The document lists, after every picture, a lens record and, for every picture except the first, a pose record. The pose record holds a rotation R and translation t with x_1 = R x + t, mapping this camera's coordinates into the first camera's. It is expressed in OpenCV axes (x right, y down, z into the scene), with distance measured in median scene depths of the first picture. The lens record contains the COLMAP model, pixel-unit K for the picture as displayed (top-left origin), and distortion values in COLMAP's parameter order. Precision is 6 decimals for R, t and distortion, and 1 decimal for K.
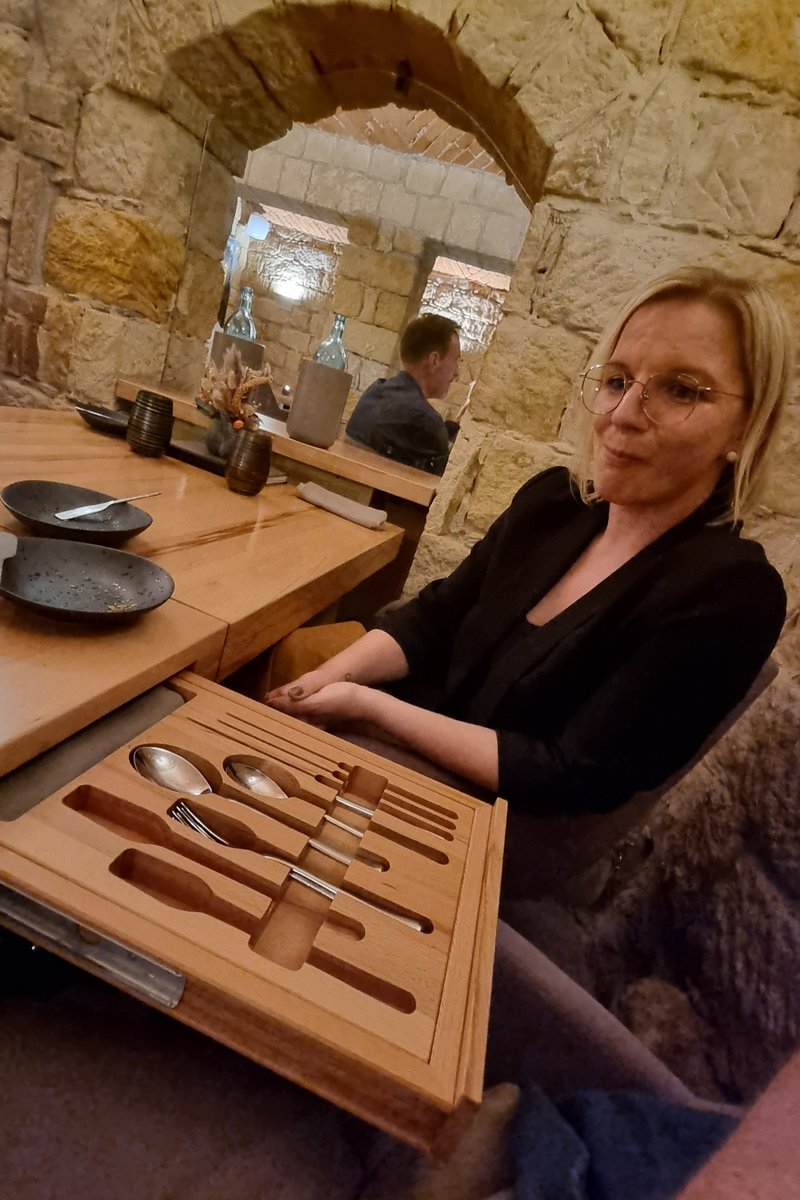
lens RADIAL K [[614.5, 0, 400.0], [0, 614.5, 600.0], [0, 0, 1]] dist [0.001467, -0.000196]
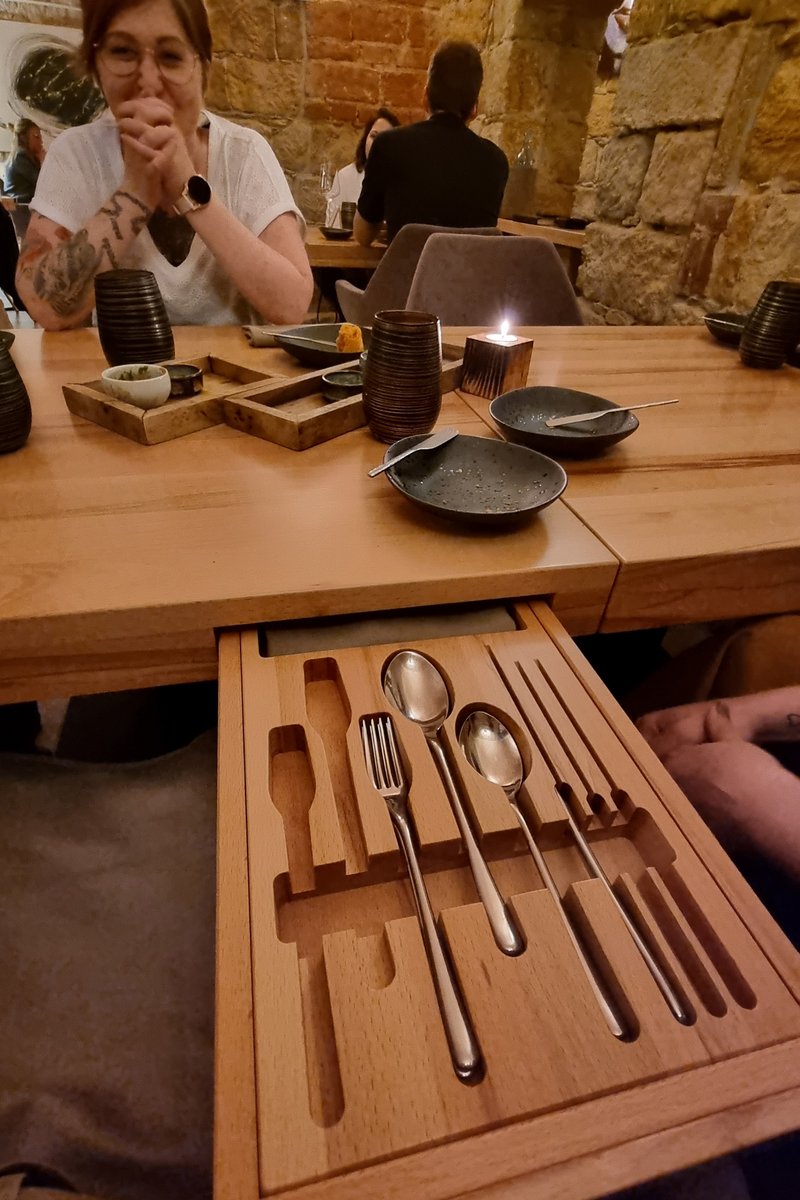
lens RADIAL K [[614.5, 0, 400.0], [0, 614.5, 600.0], [0, 0, 1]] dist [0.001467, -0.000196]
pose [[0.419688, 0.249074, -0.872825, 0.143399], [-0.190508, 0.964365, 0.183593, -0.000917], [0.887451, 0.089228, 0.452183, 0.219834]]
